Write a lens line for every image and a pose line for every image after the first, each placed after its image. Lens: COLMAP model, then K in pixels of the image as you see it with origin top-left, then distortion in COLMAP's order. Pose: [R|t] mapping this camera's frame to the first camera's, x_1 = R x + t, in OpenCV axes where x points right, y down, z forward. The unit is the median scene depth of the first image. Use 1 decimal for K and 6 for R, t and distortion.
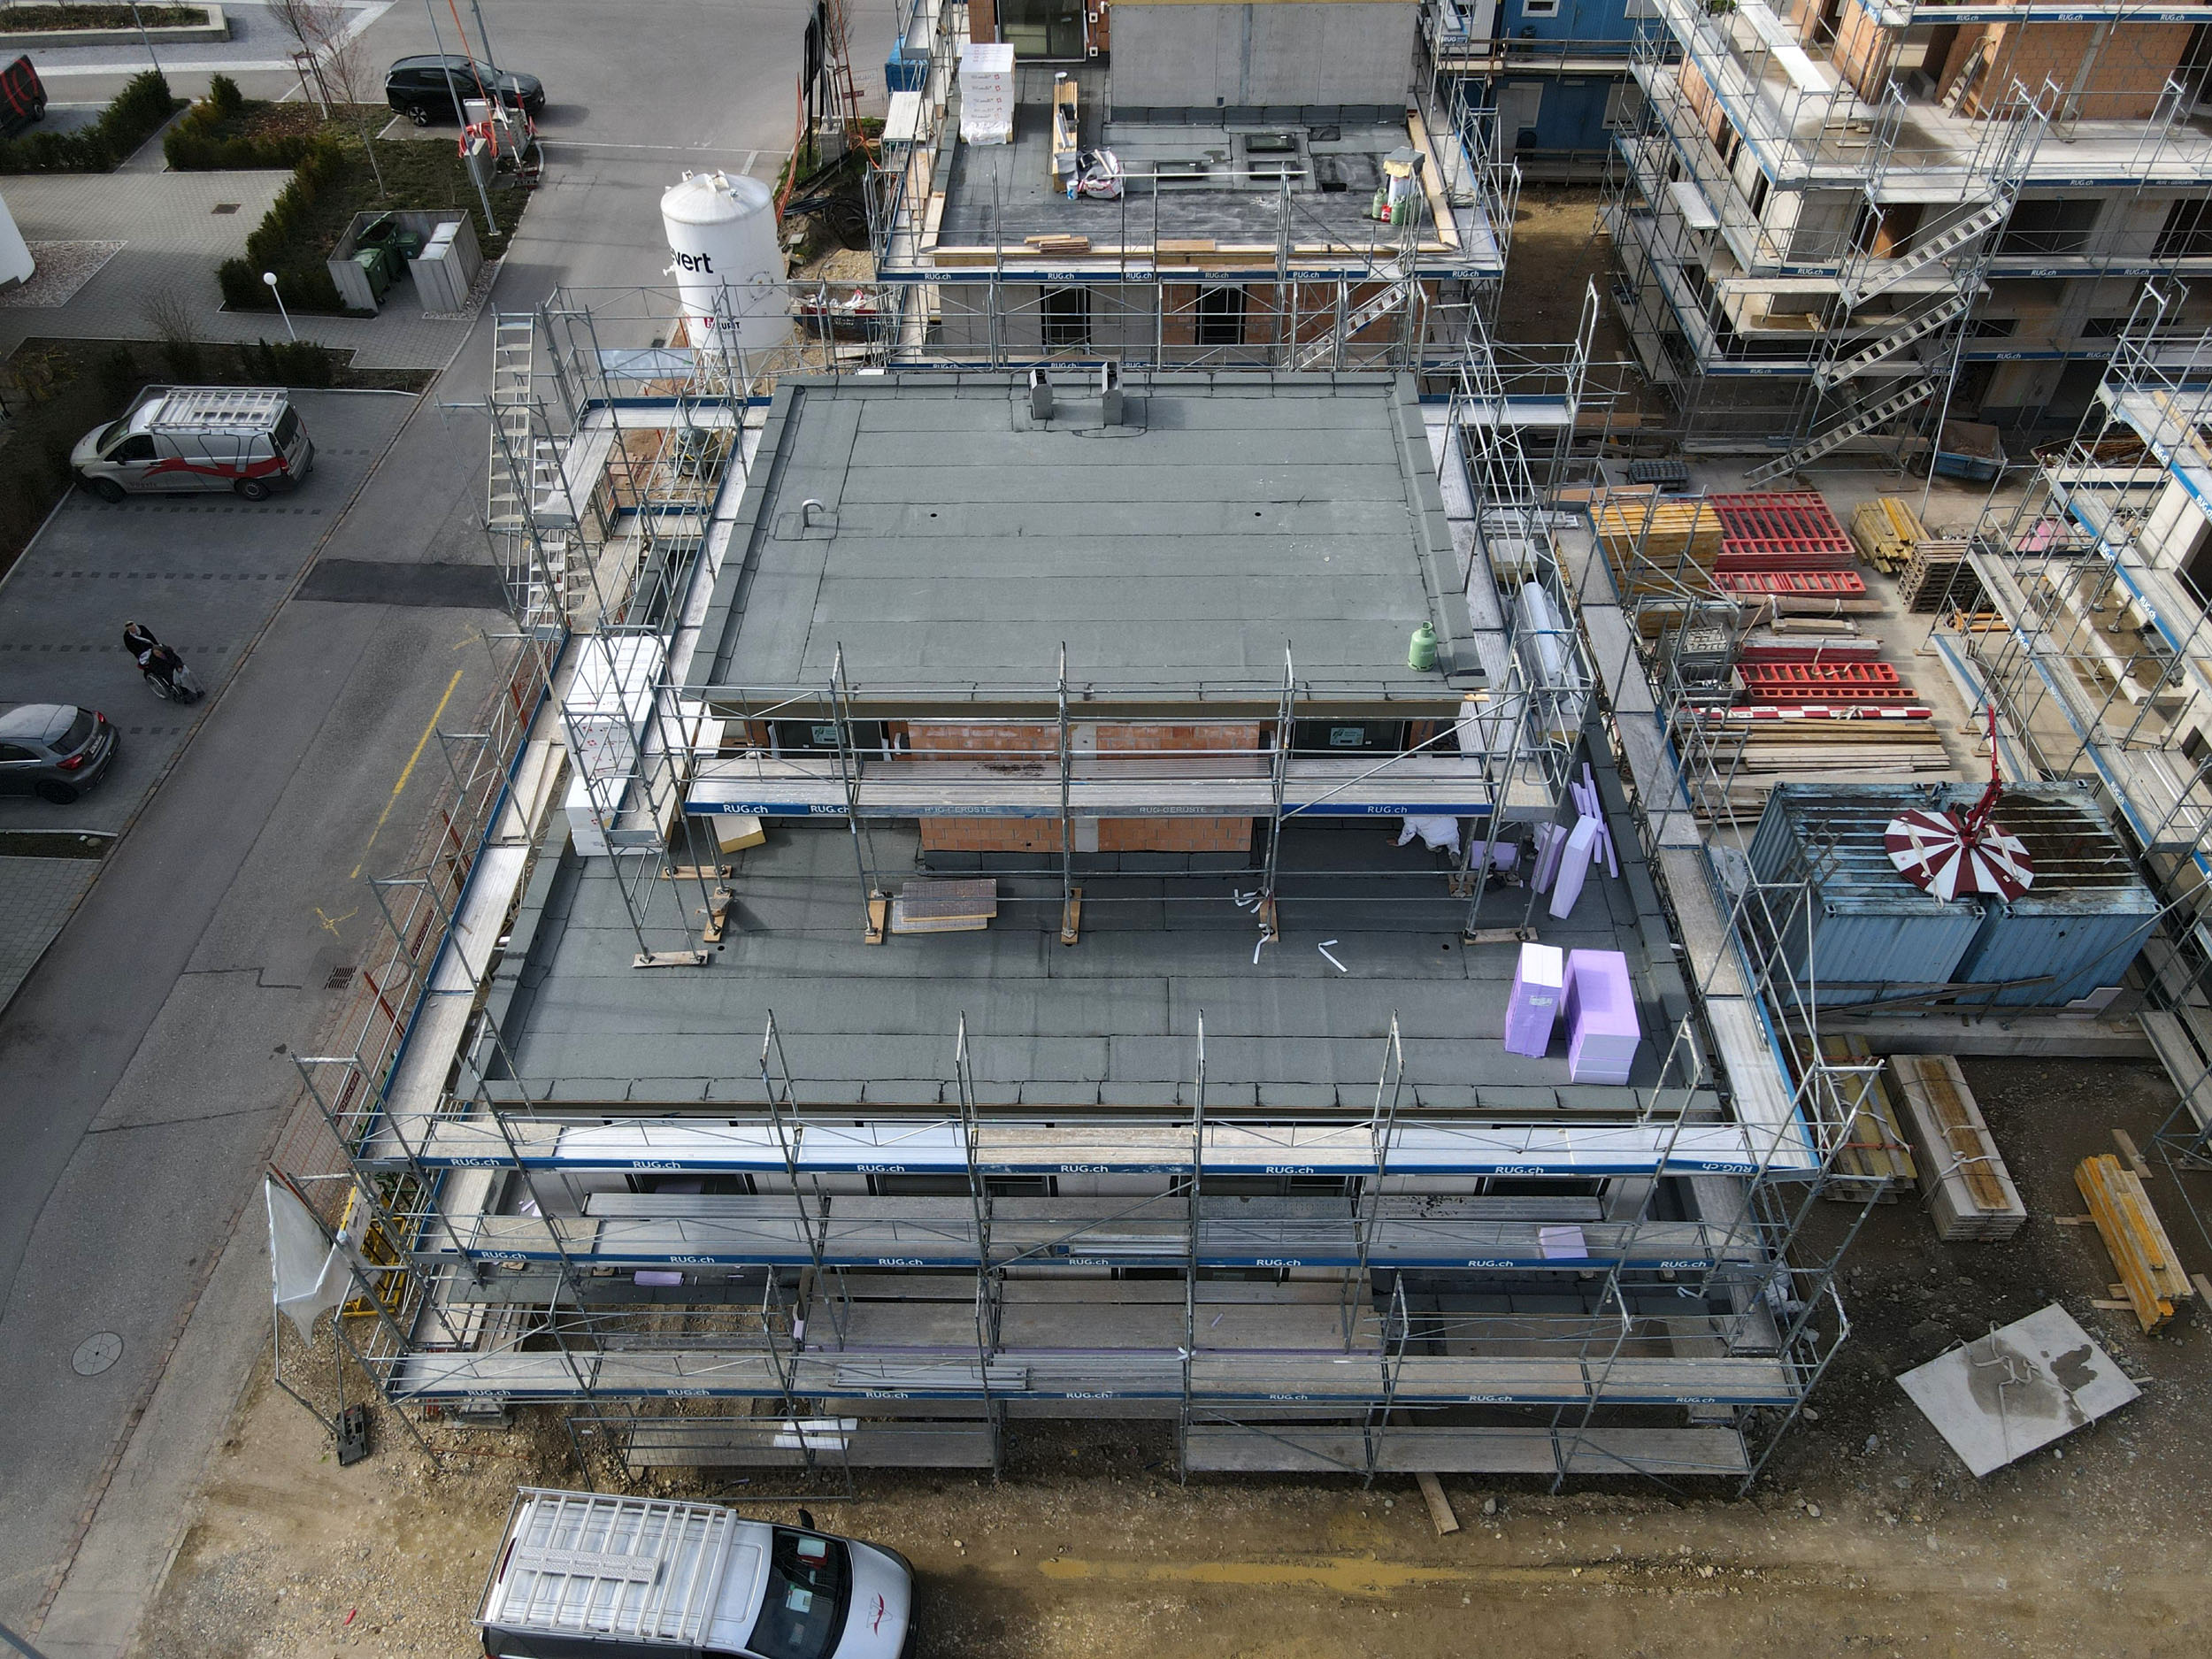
lens RADIAL K [[1614.7, 0, 1099.4], [0, 1614.7, 831.5], [0, 0, 1]] dist [0.019797, 0.002155]
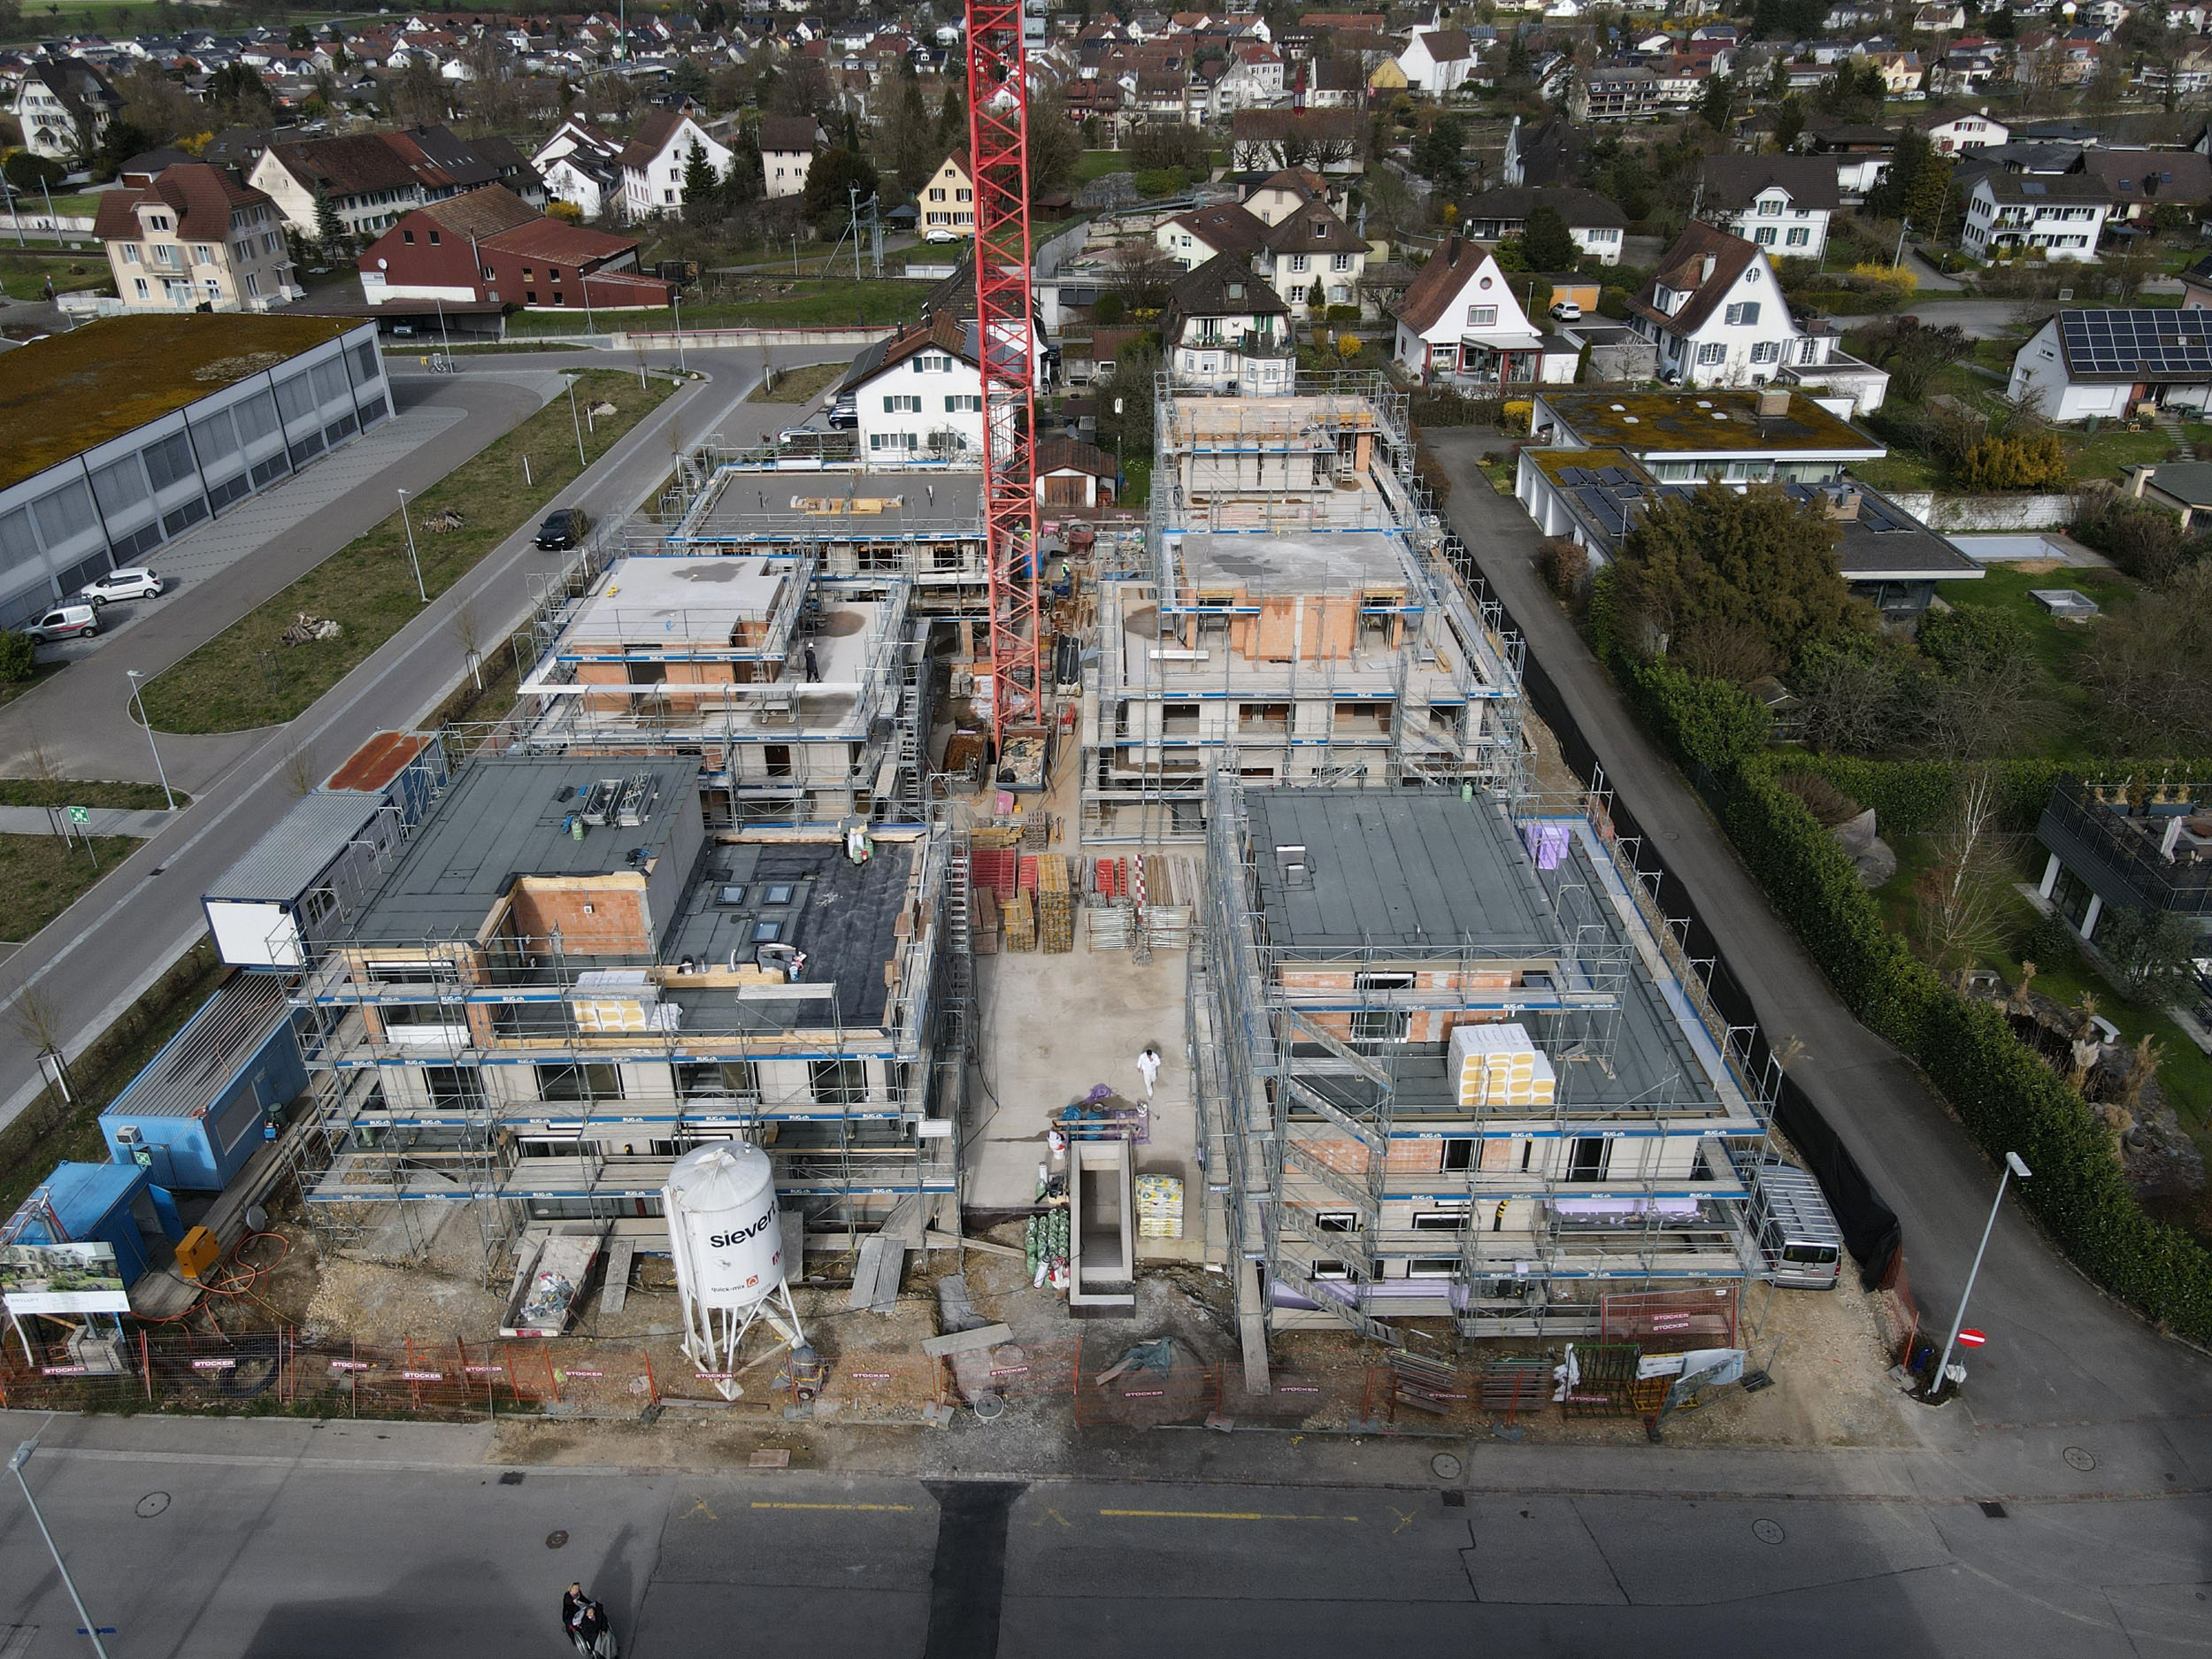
lens RADIAL K [[1614.7, 0, 1095.2], [0, 1614.7, 821.2], [0, 0, 1]] dist [0.019797, 0.002155]
pose [[-0.024562, -0.470497, 0.882060, -1.759566], [0.710535, 0.612452, 0.346472, -1.187504], [-0.703233, 0.635244, 0.319261, 0.534238]]
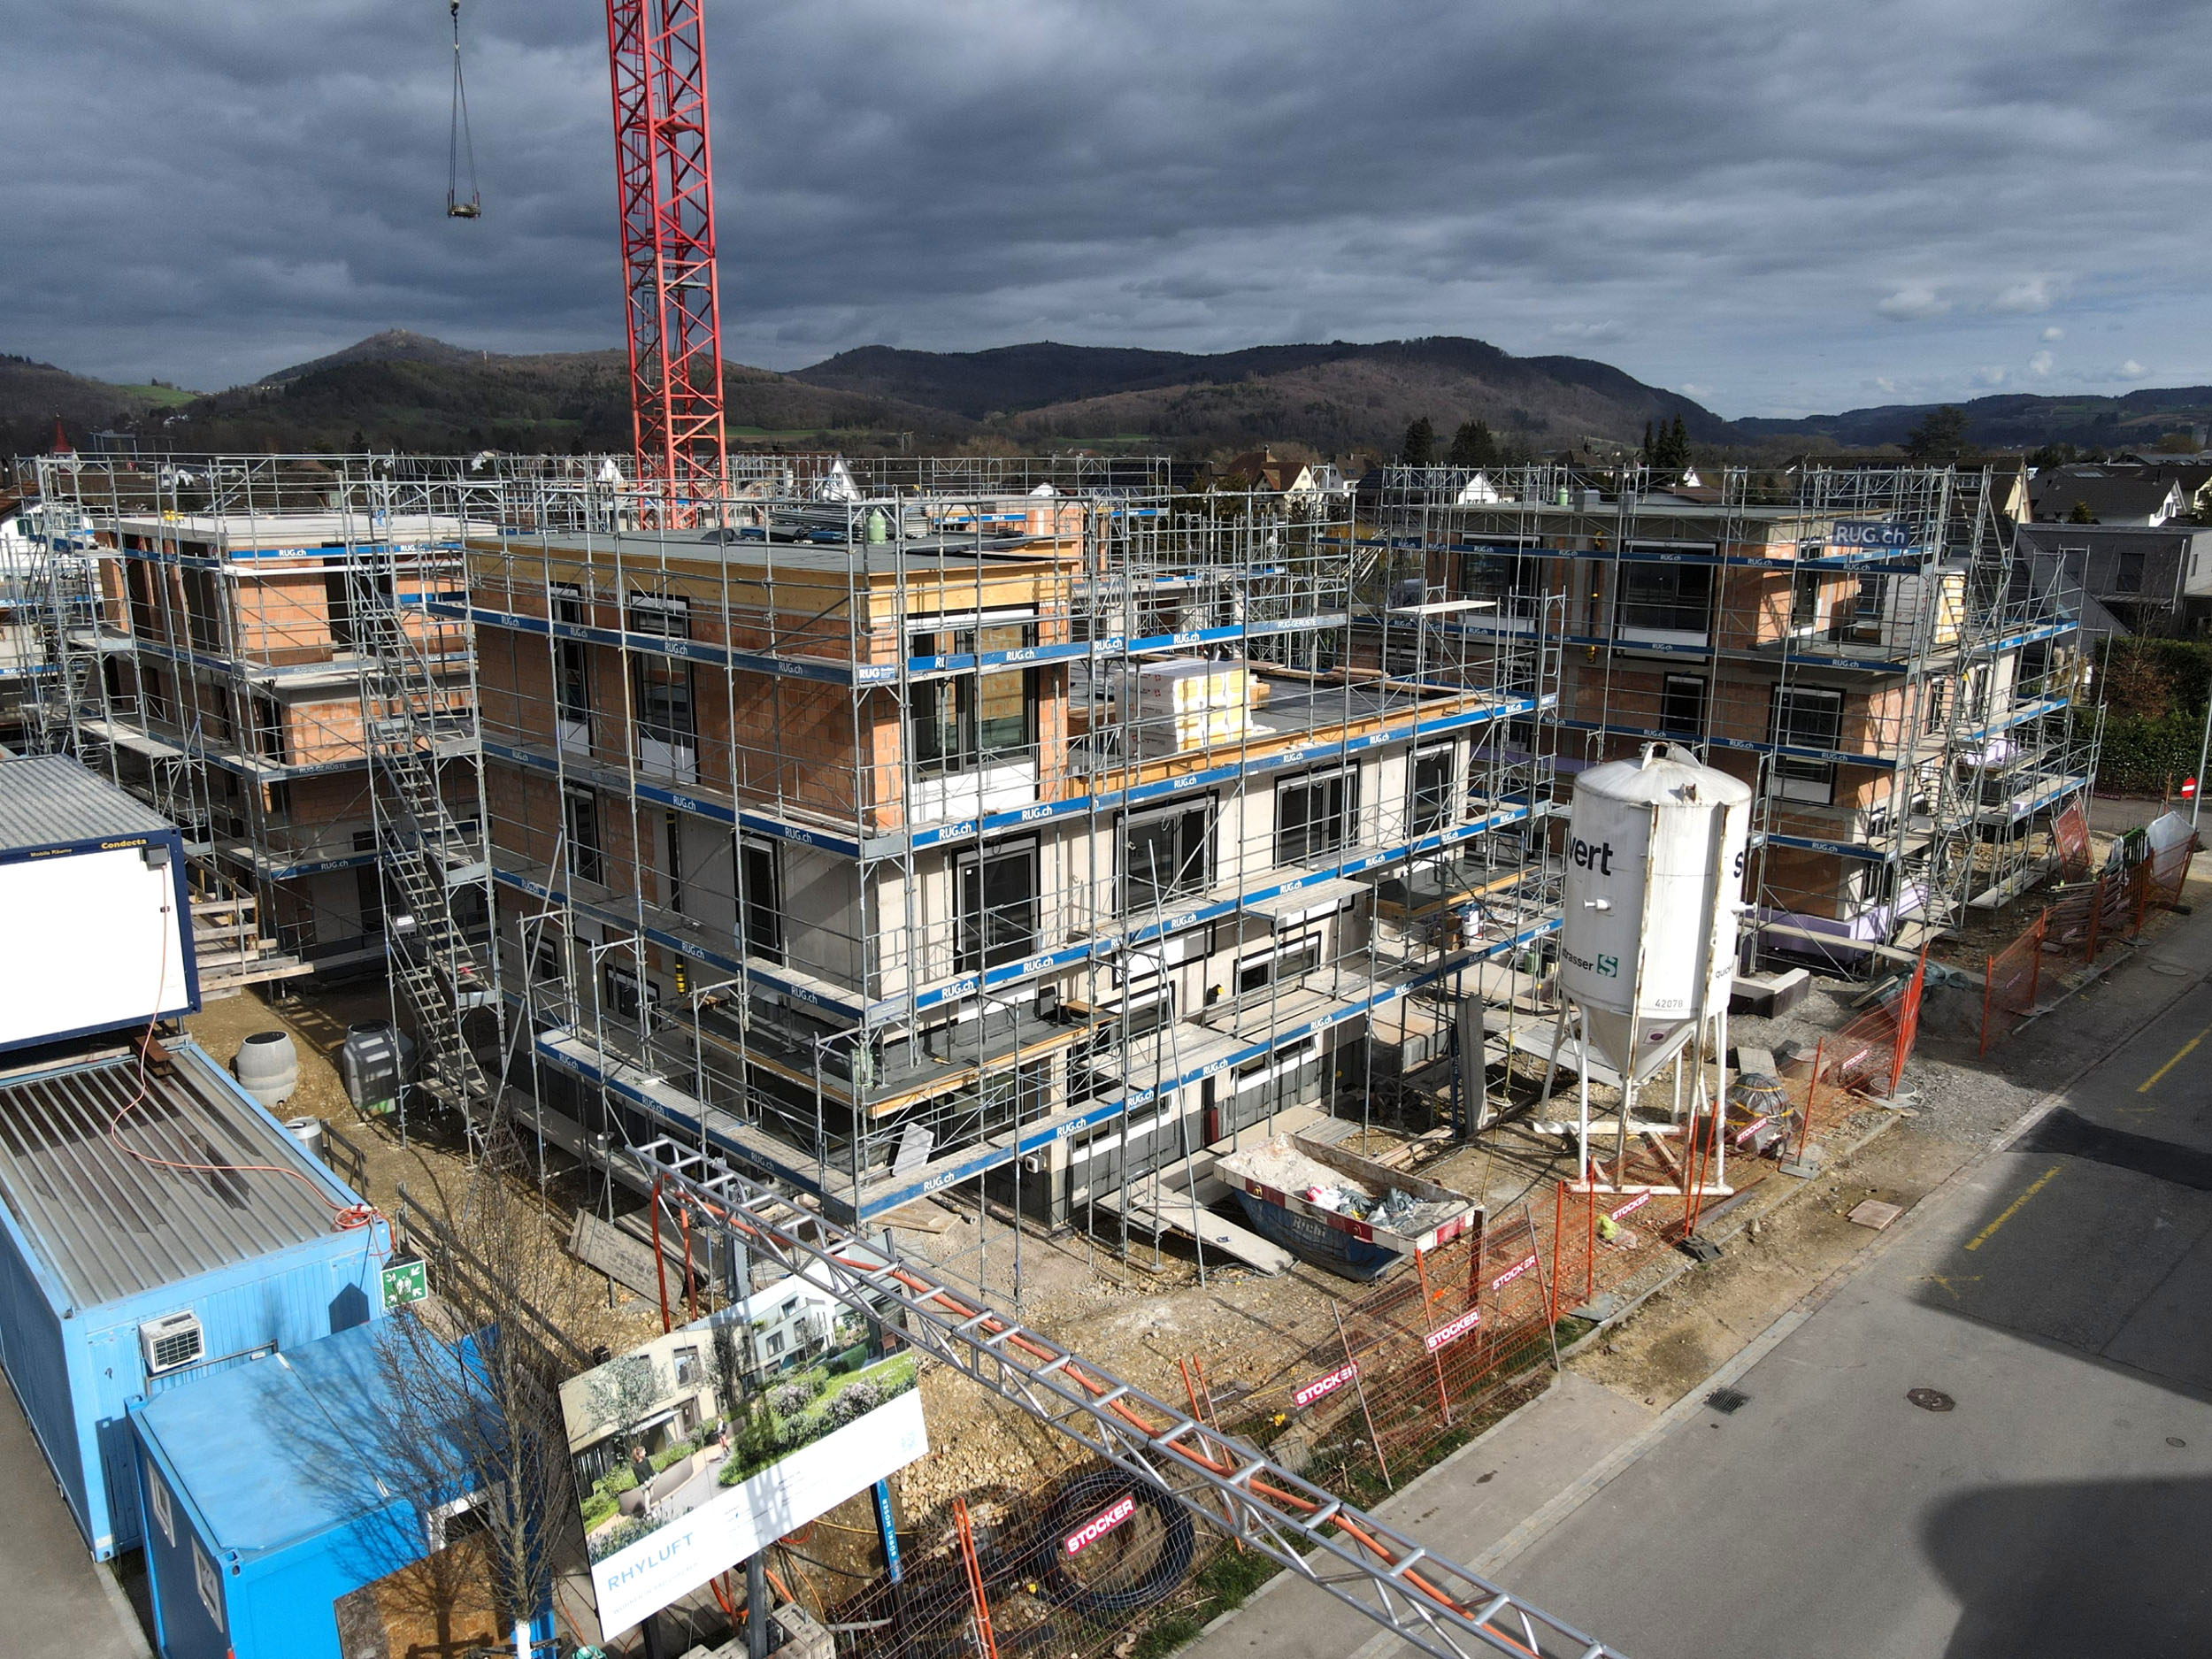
lens RADIAL K [[1614.7, 0, 1088.3], [0, 1614.7, 826.1], [0, 0, 1]] dist [0.019797, 0.002155]
pose [[-0.729935, -0.140018, 0.669021, -0.823526], [0.490591, 0.574217, 0.655435, -1.500468], [-0.475936, 0.806641, -0.350450, 2.197380]]
